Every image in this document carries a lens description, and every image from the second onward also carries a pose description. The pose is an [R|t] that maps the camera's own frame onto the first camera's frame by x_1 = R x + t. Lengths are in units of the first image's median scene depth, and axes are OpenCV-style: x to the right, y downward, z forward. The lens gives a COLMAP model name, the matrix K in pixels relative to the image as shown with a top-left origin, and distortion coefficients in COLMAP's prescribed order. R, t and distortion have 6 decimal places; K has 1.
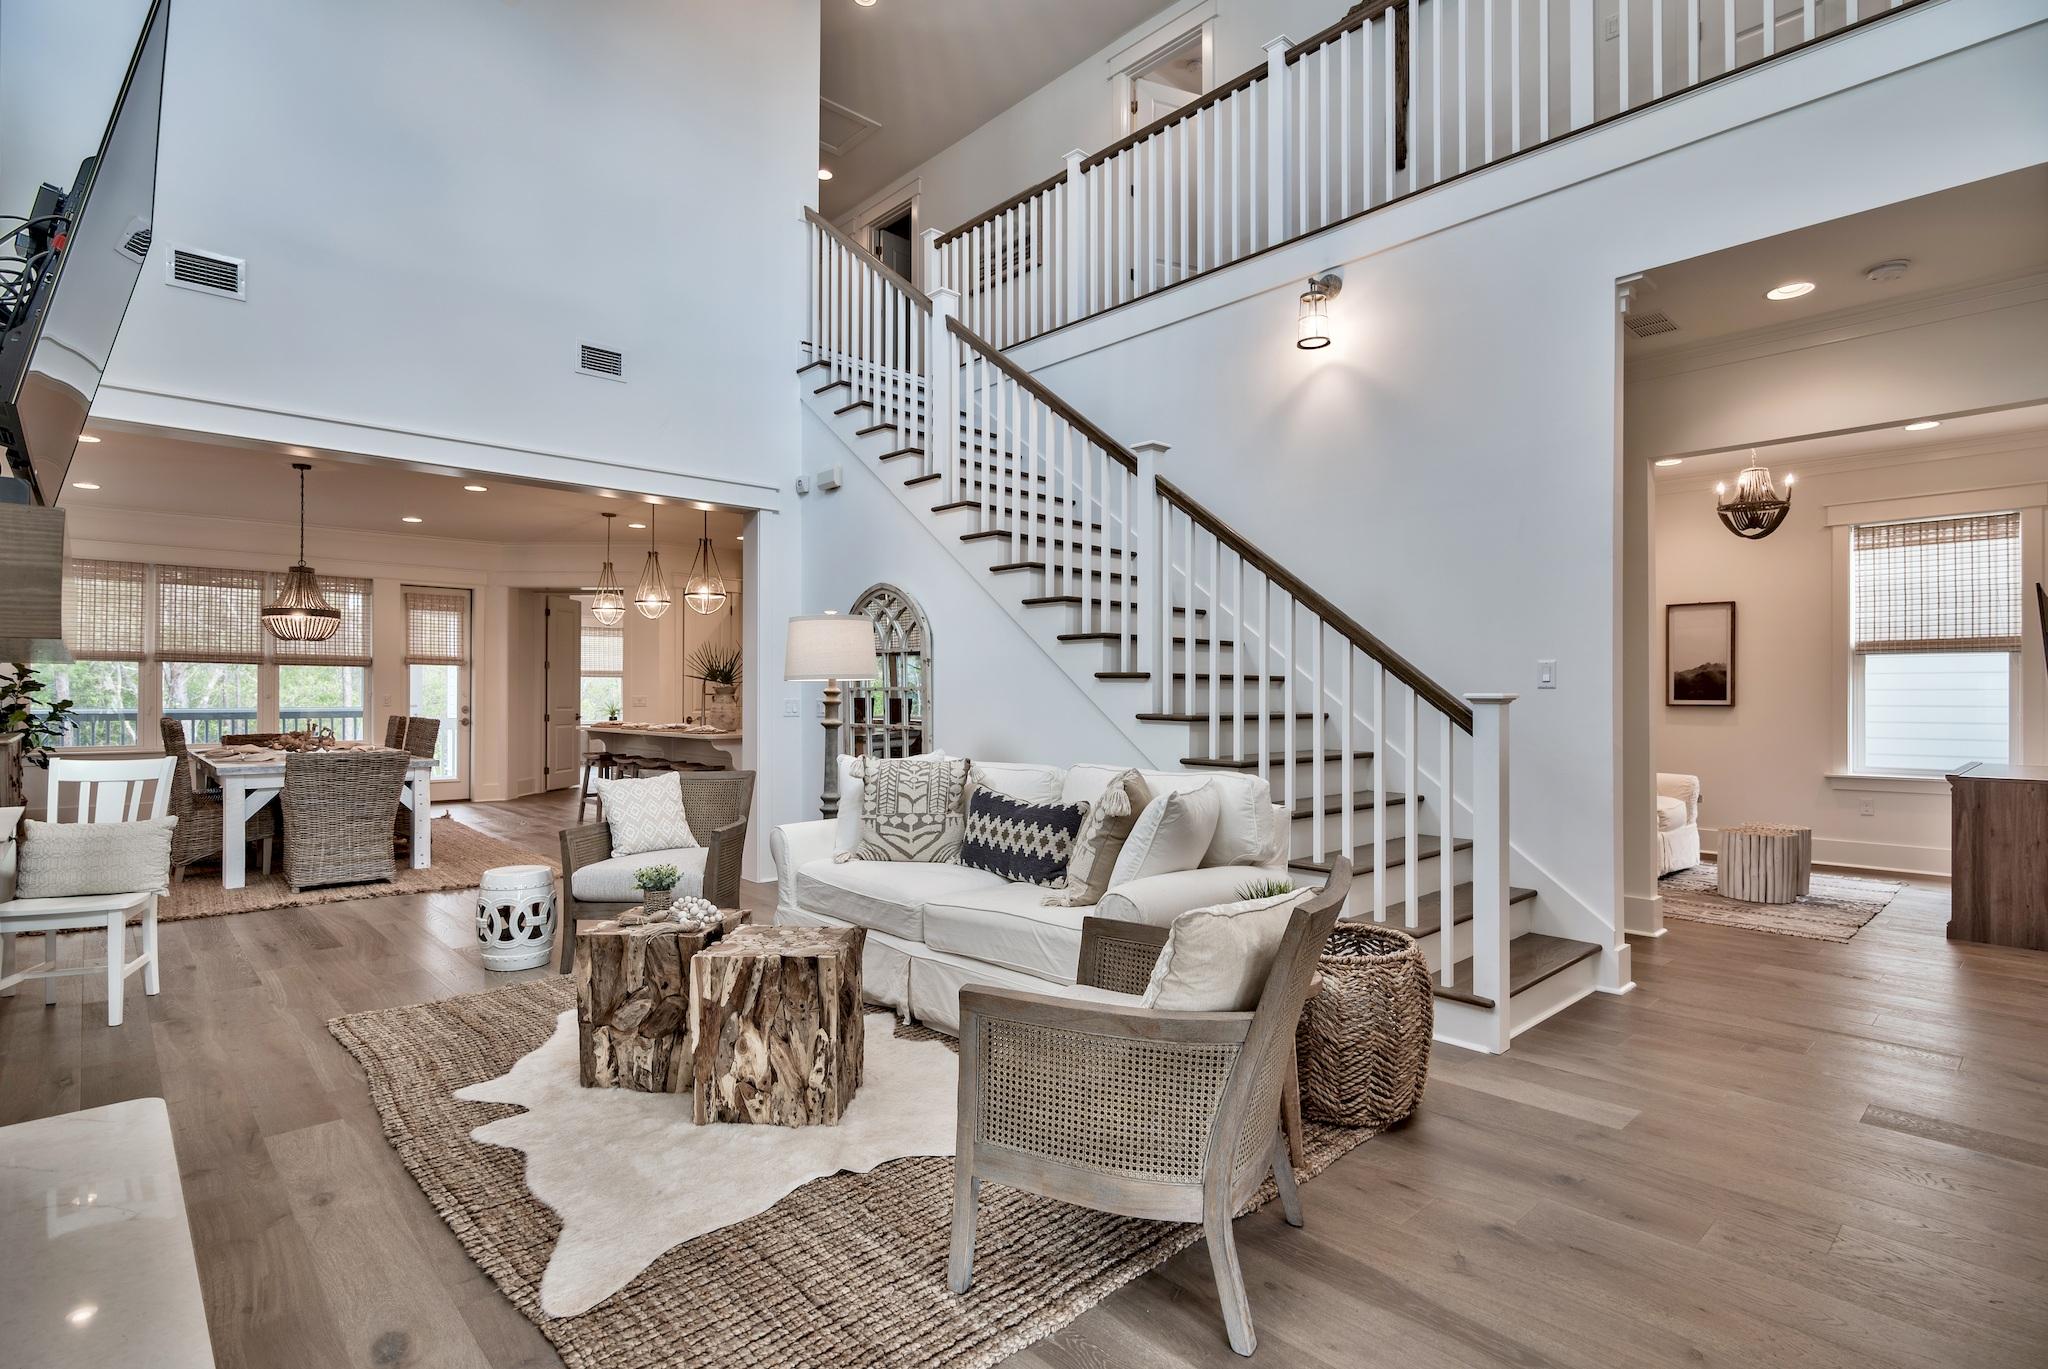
lens RADIAL K [[1021.8, 0, 1033.4], [0, 1021.8, 693.0], [0, 0, 1]] dist [-0.003851, -0.000524]
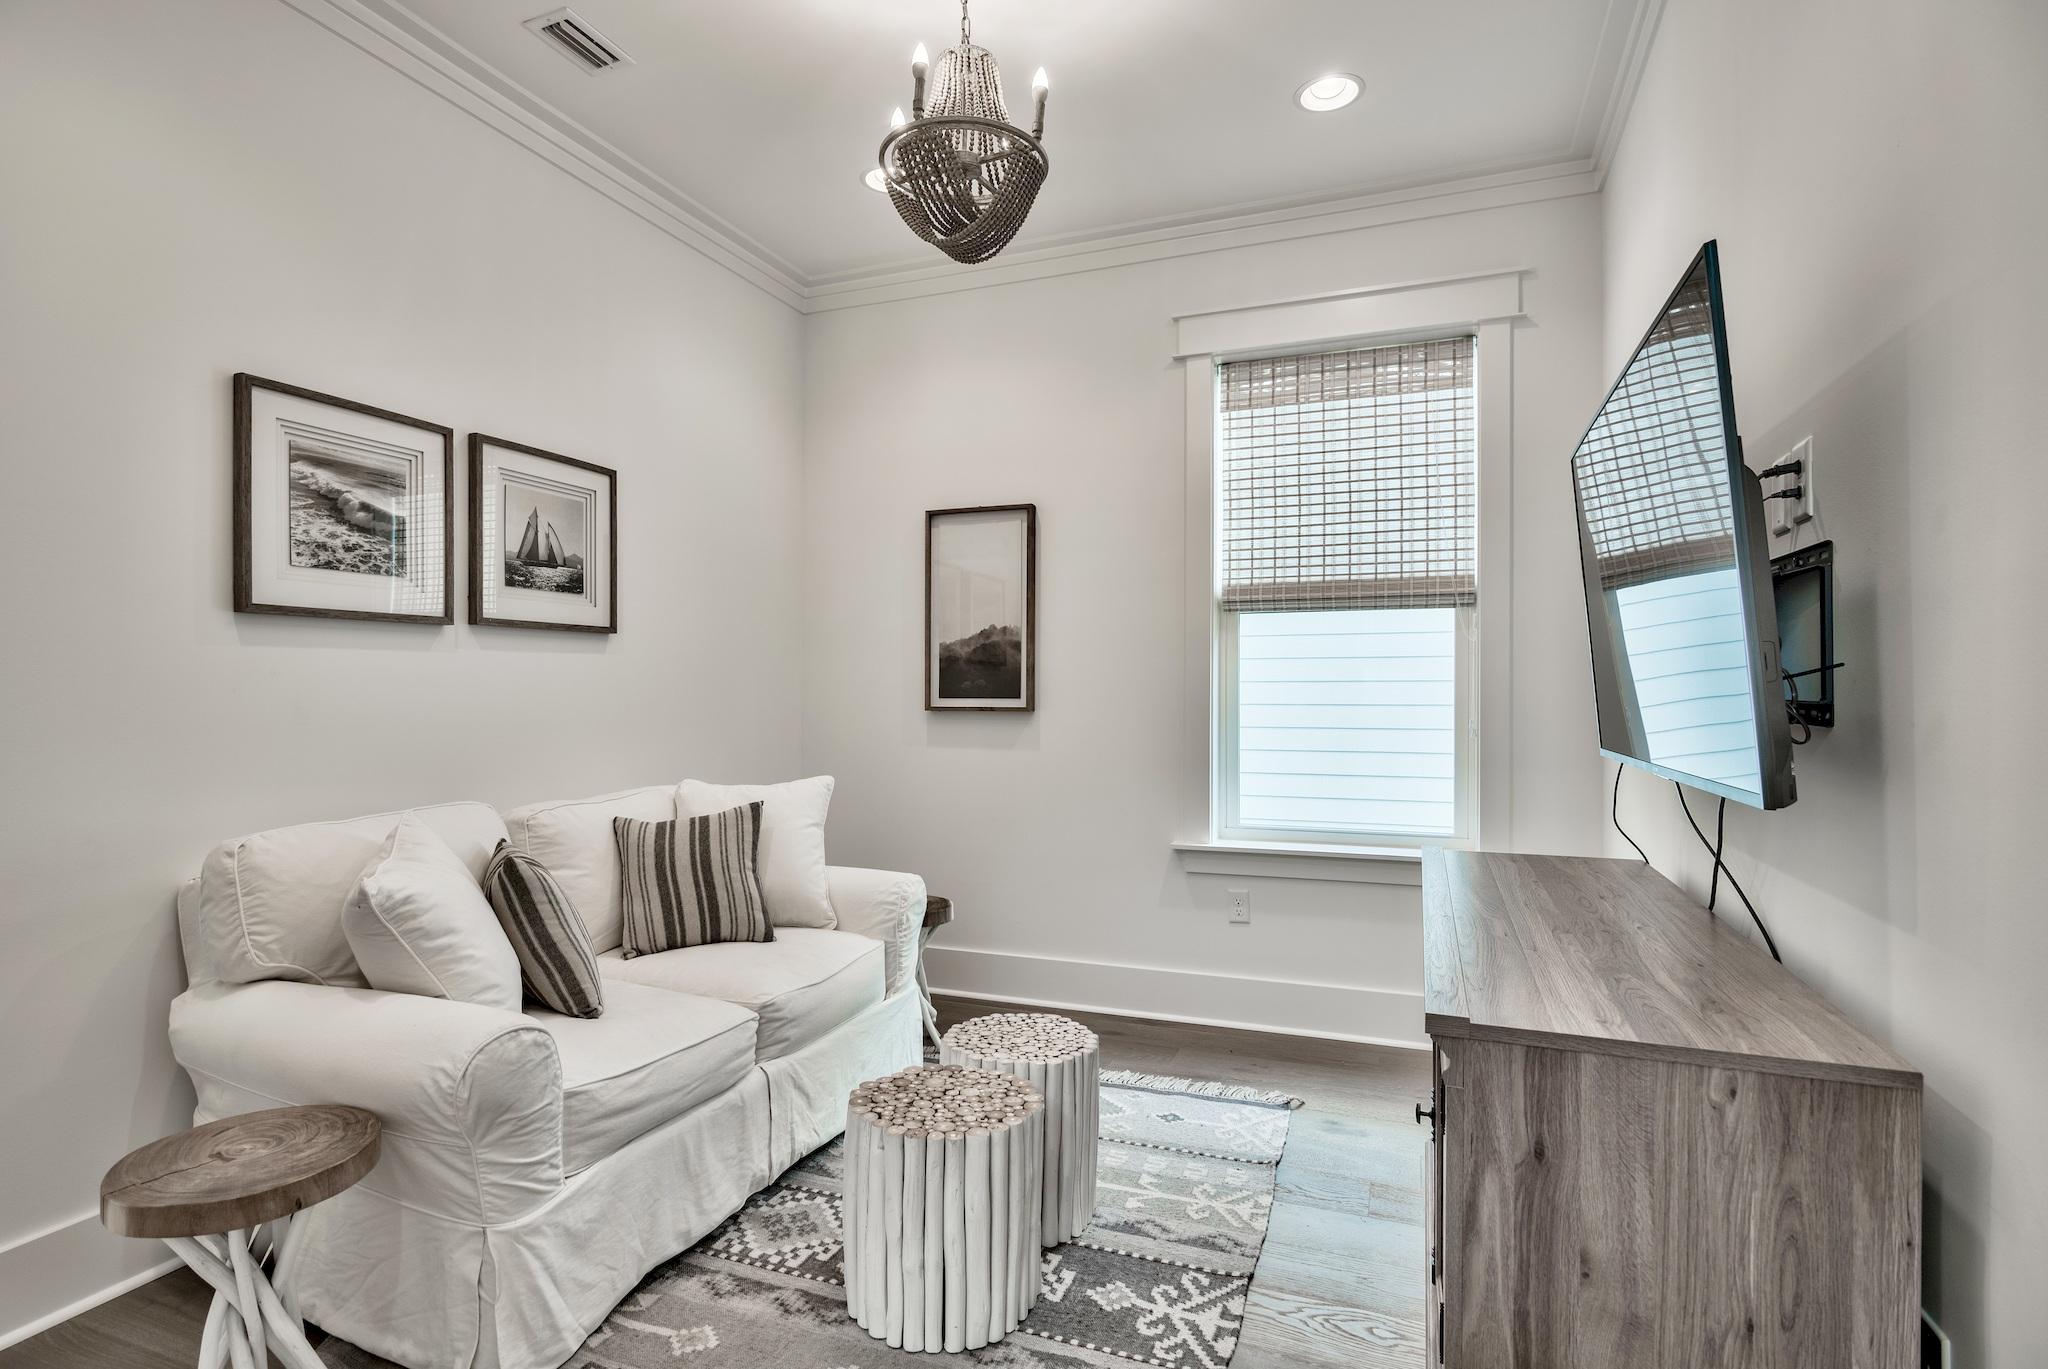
lens RADIAL K [[1021.8, 0, 1024.3], [0, 1021.8, 687.6], [0, 0, 1]] dist [-0.003851, -0.000524]
pose [[0.903587, 0.003888, 0.428386, 0.462262], [-0.002878, 0.999991, -0.003007, 0.002770], [-0.428394, 0.001484, 0.903591, 0.538202]]
